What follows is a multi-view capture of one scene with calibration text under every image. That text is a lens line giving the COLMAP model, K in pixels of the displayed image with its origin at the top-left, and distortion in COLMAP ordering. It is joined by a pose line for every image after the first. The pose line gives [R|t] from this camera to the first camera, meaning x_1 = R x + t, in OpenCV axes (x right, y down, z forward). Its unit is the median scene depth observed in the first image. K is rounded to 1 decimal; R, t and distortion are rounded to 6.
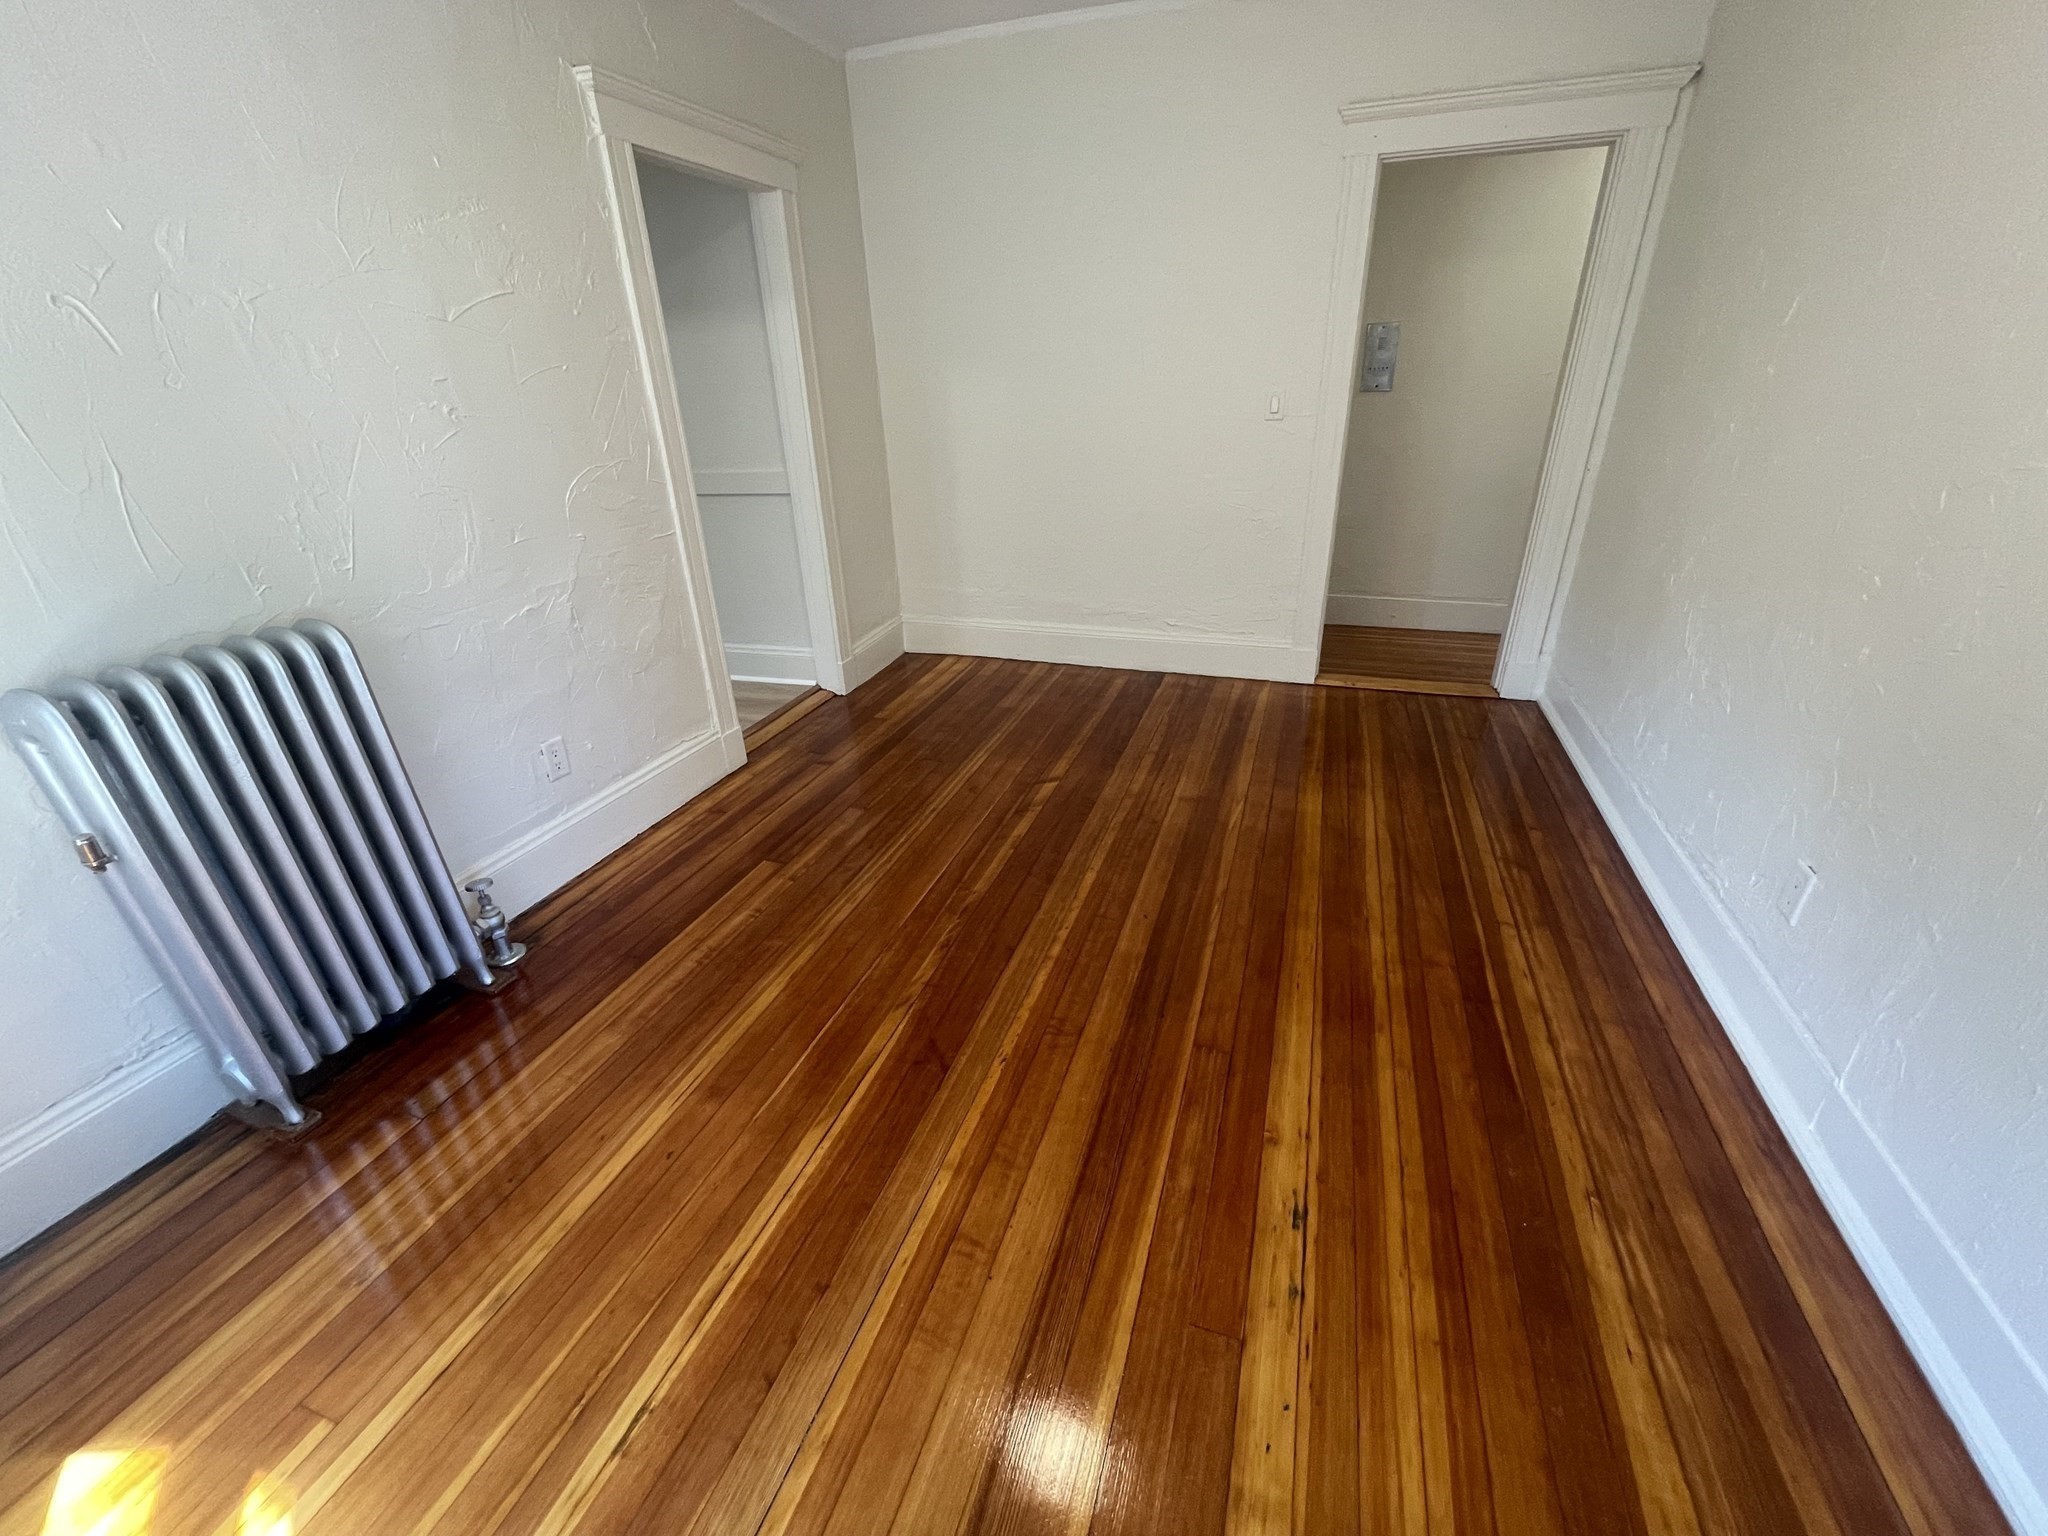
lens RADIAL K [[835.2, 0, 1024.0], [0, 835.2, 768.0], [0, 0, 1]] dist [-0.006296, 0.000028]
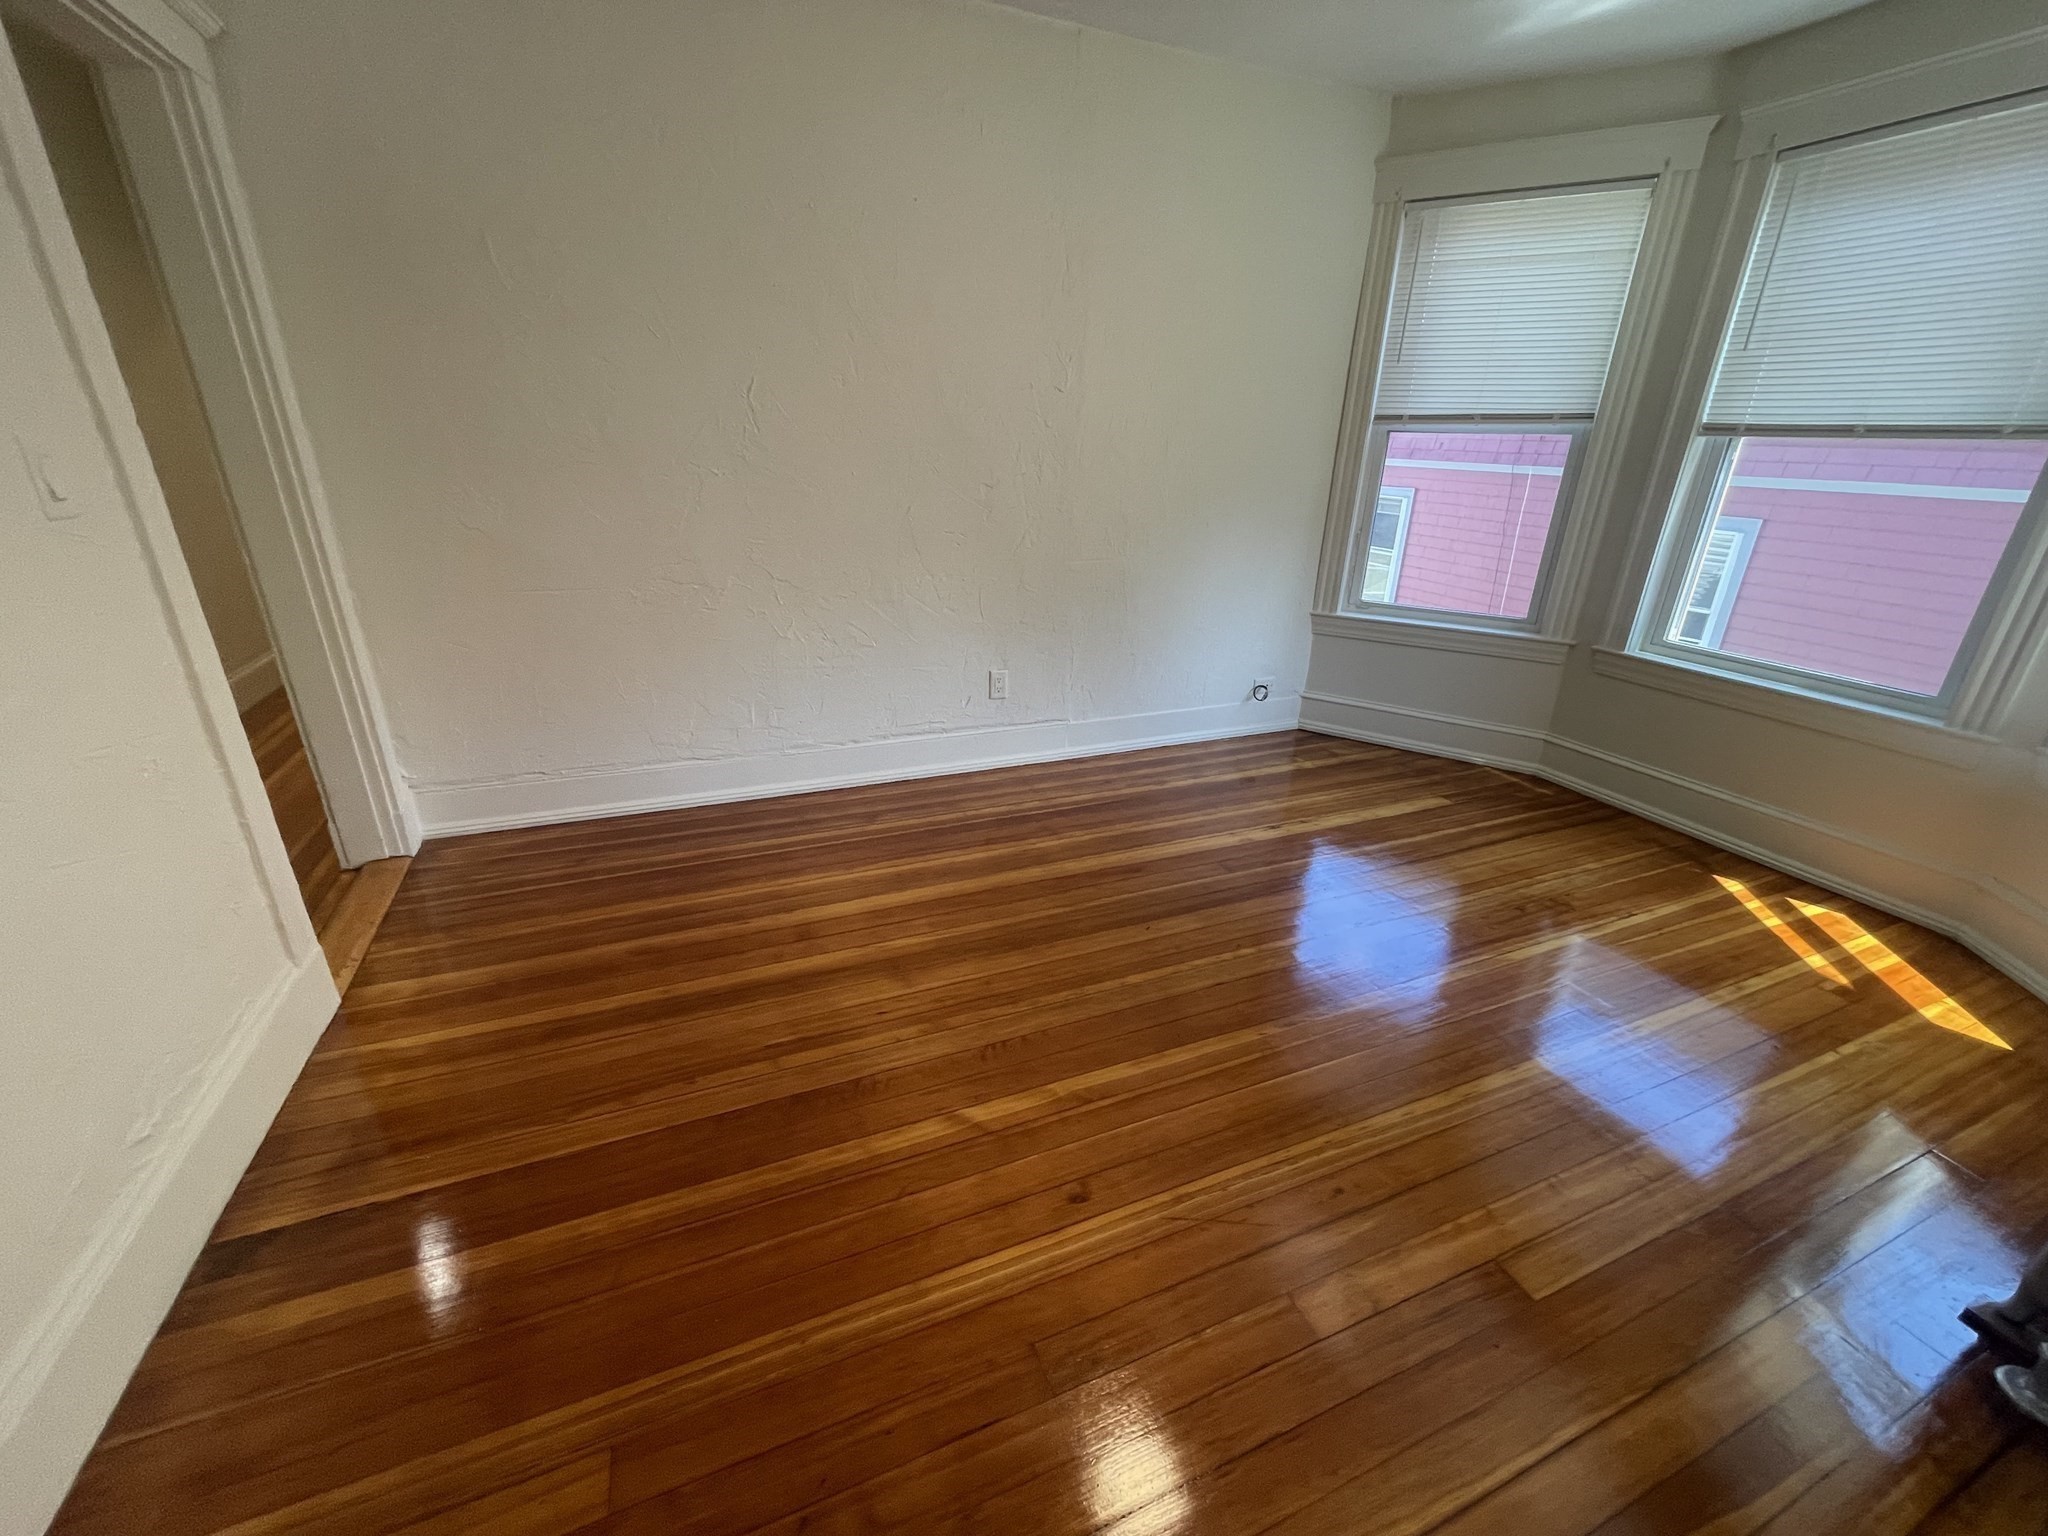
lens RADIAL K [[821.6, 0, 1029.0], [0, 821.6, 769.8], [0, 0, 1]] dist [-0.002942, -0.000579]
pose [[-0.669190, -0.266666, 0.693595, -0.380639], [0.309764, 0.748320, 0.586570, -0.567482], [-0.675449, 0.607377, -0.418164, 1.278350]]
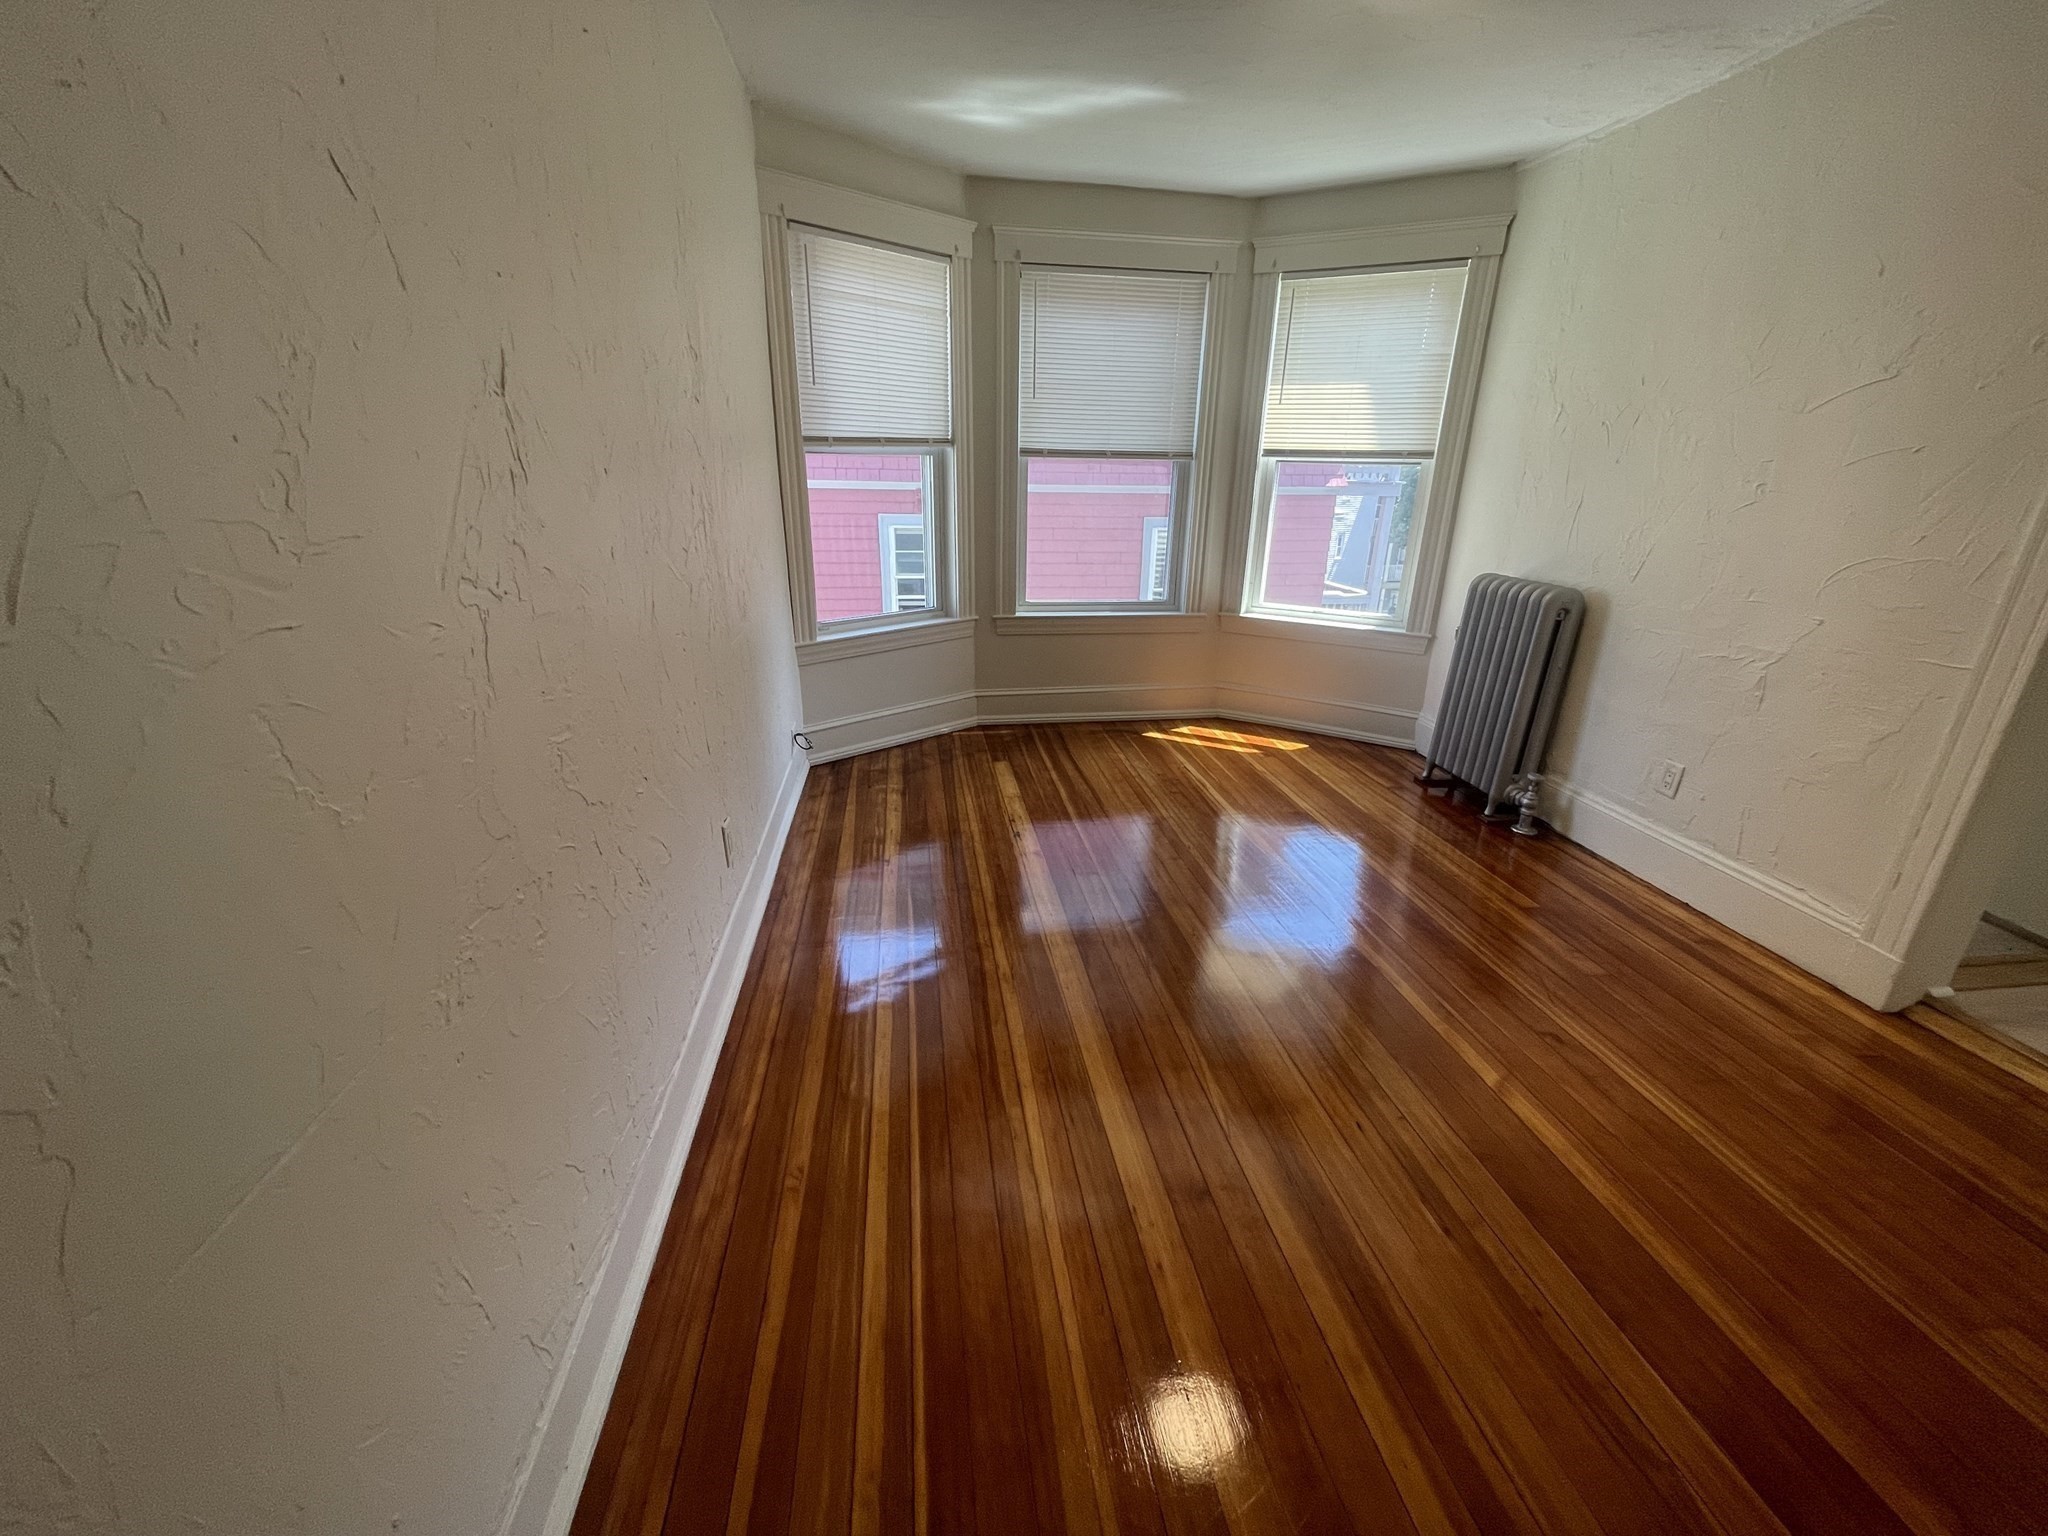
lens RADIAL K [[821.6, 0, 1029.0], [0, 821.6, 769.8], [0, 0, 1]] dist [-0.002942, -0.000579]
pose [[-0.890211, 0.173818, -0.421083, 0.689915], [-0.182089, 0.711522, 0.678661, -0.616812], [0.417573, 0.680826, -0.601754, 1.282675]]
